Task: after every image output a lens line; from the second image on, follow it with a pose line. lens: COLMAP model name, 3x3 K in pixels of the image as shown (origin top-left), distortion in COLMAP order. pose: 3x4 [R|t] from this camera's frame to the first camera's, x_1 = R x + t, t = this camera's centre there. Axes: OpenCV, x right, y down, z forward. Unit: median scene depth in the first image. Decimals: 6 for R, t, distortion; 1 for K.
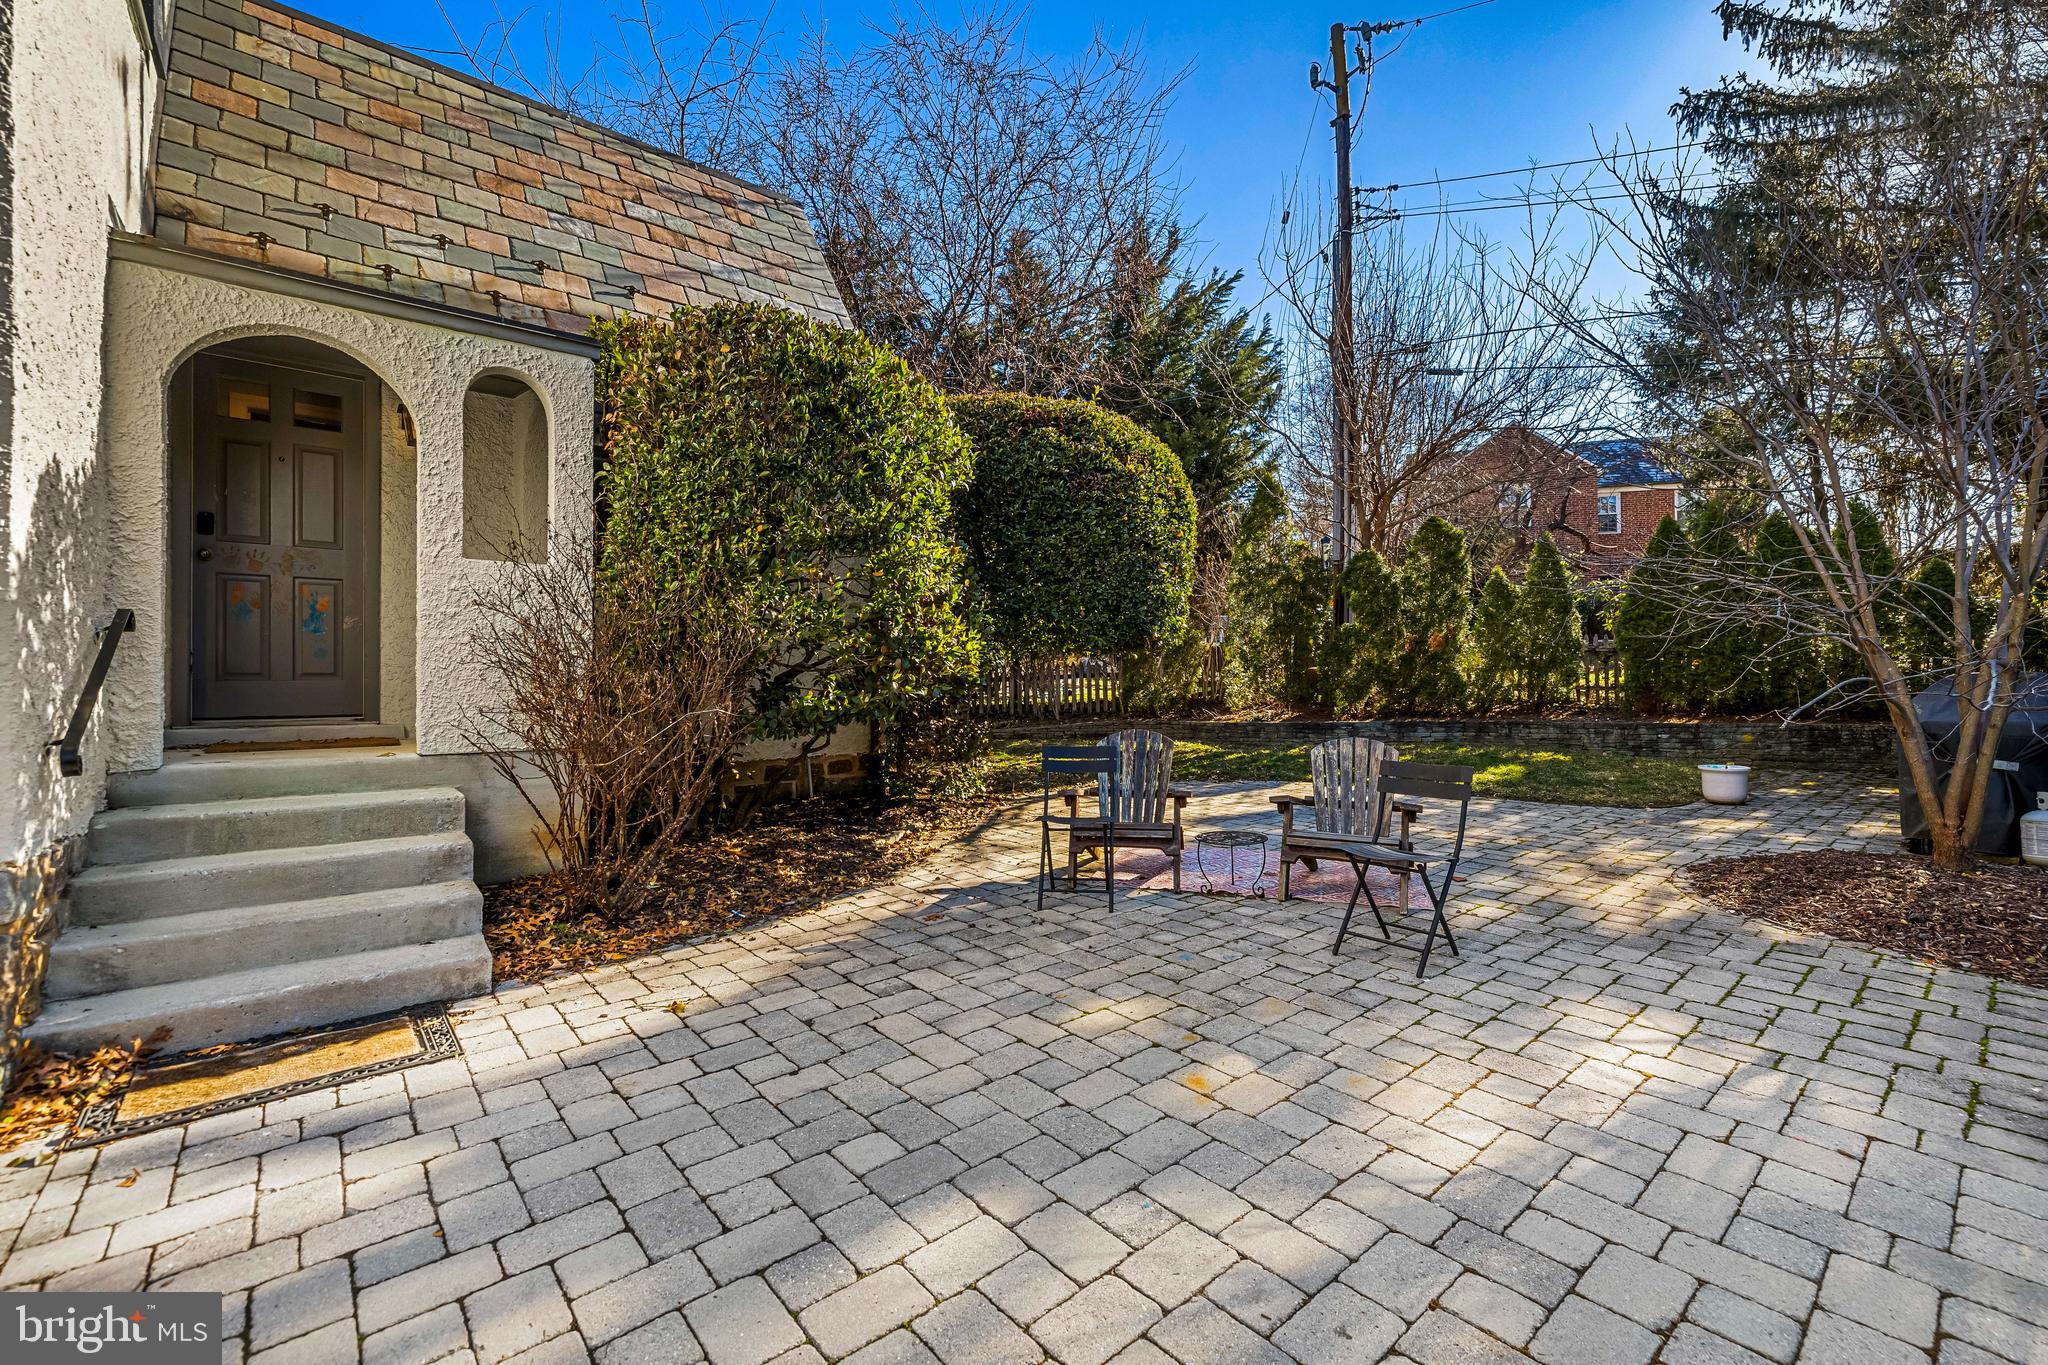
lens RADIAL K [[837.5, 0, 1021.7], [0, 837.5, 681.2], [0, 0, 1]] dist [-0.001244, 0.000452]
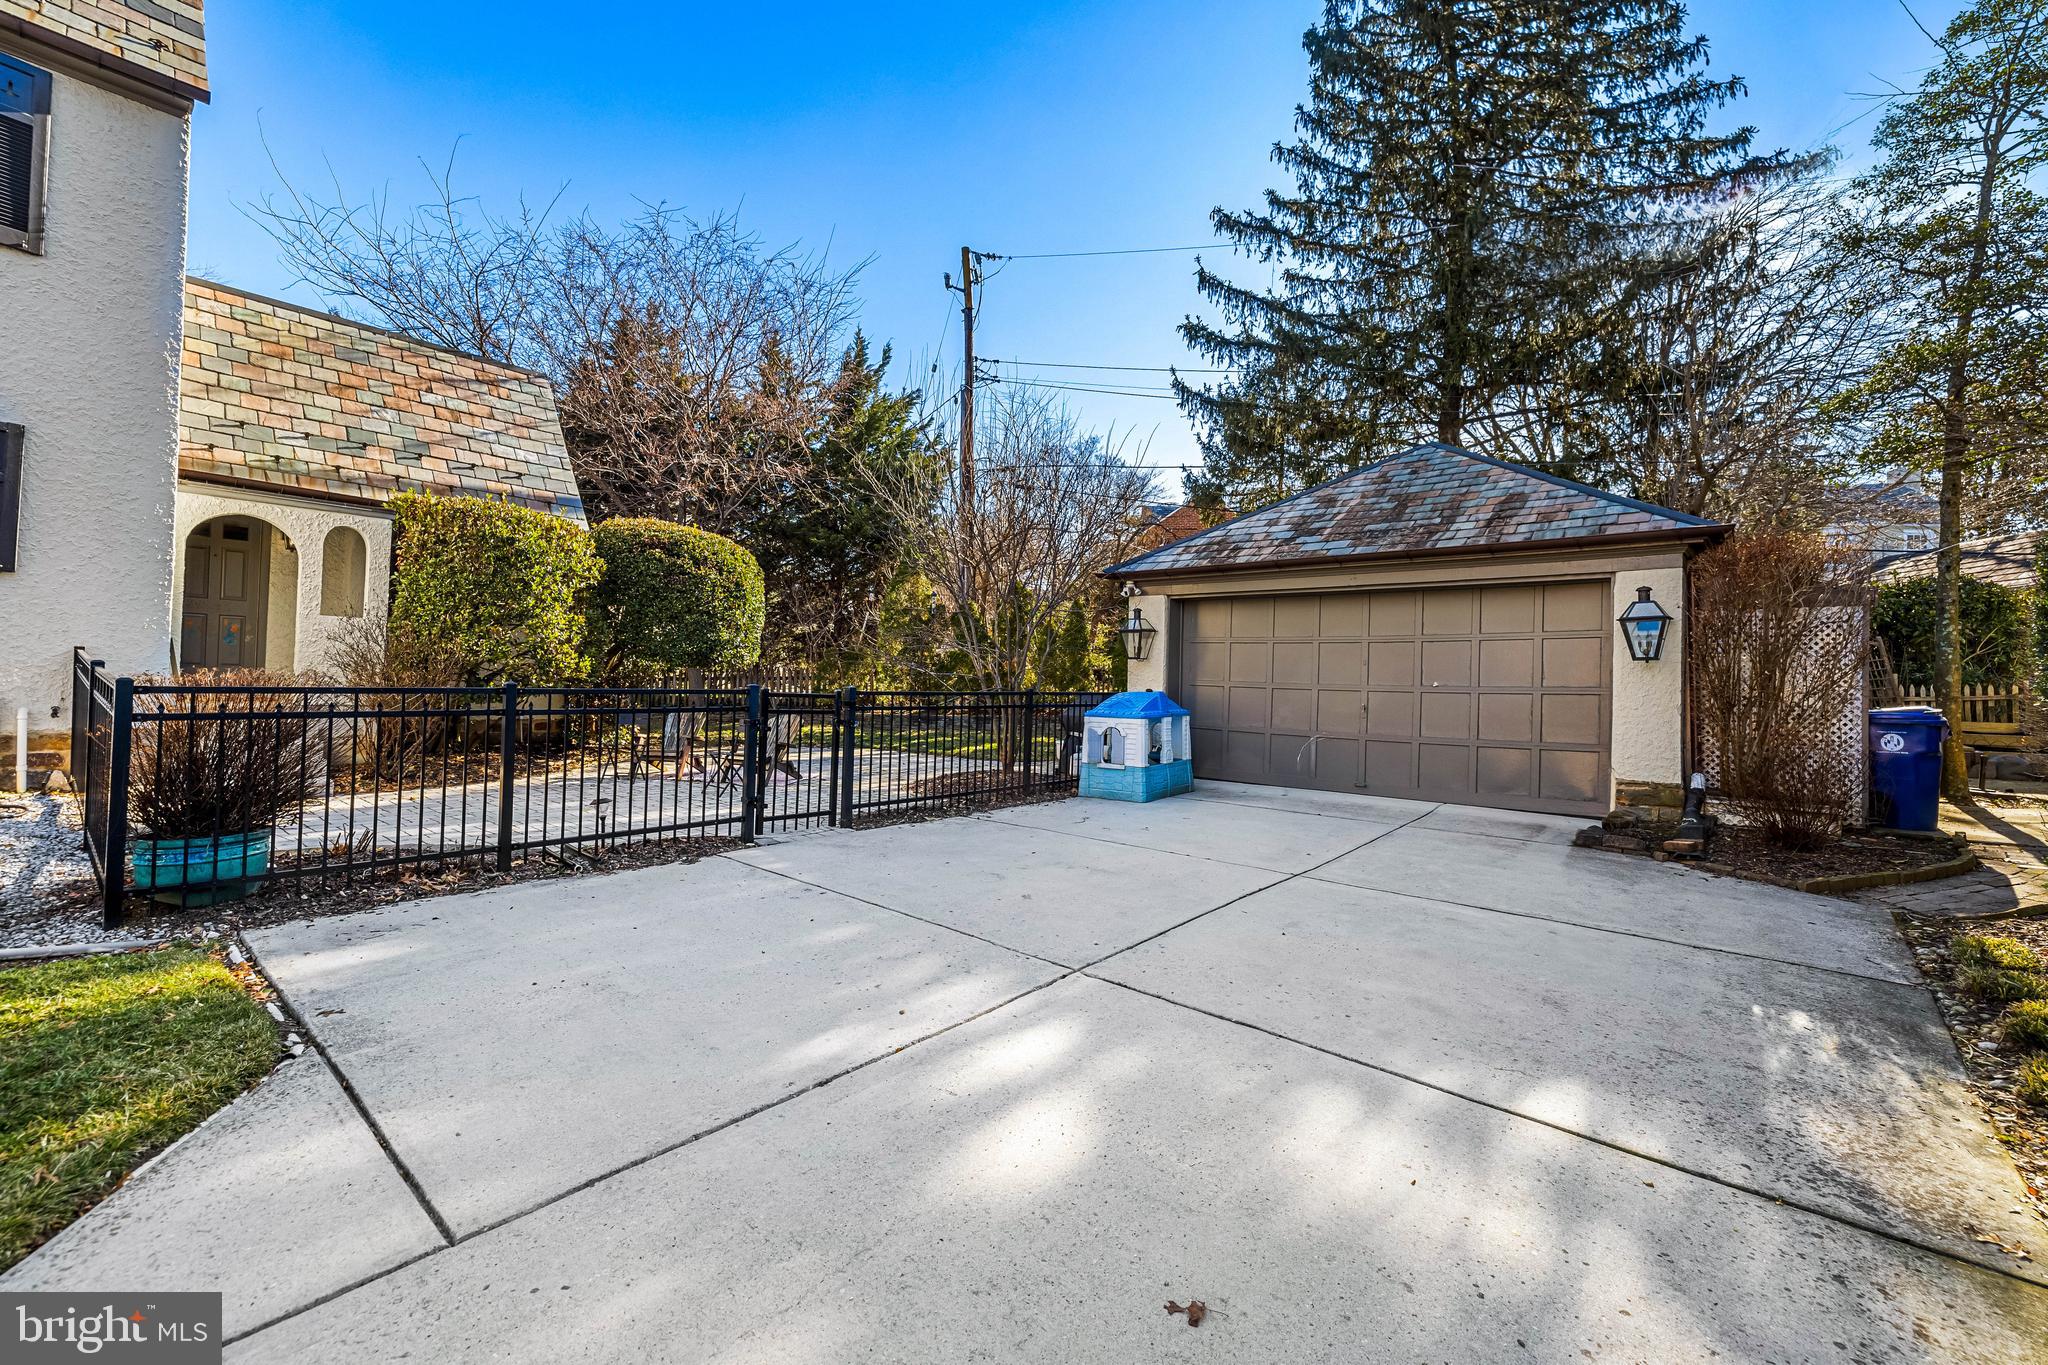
lens RADIAL K [[837.5, 0, 1022.4], [0, 837.5, 674.9], [0, 0, 1]] dist [-0.001244, 0.000452]
pose [[0.985306, 0.038595, 0.166379, 0.528937], [-0.037292, 0.999244, -0.010950, -0.025010], [-0.166676, 0.004584, 0.986001, -0.988932]]
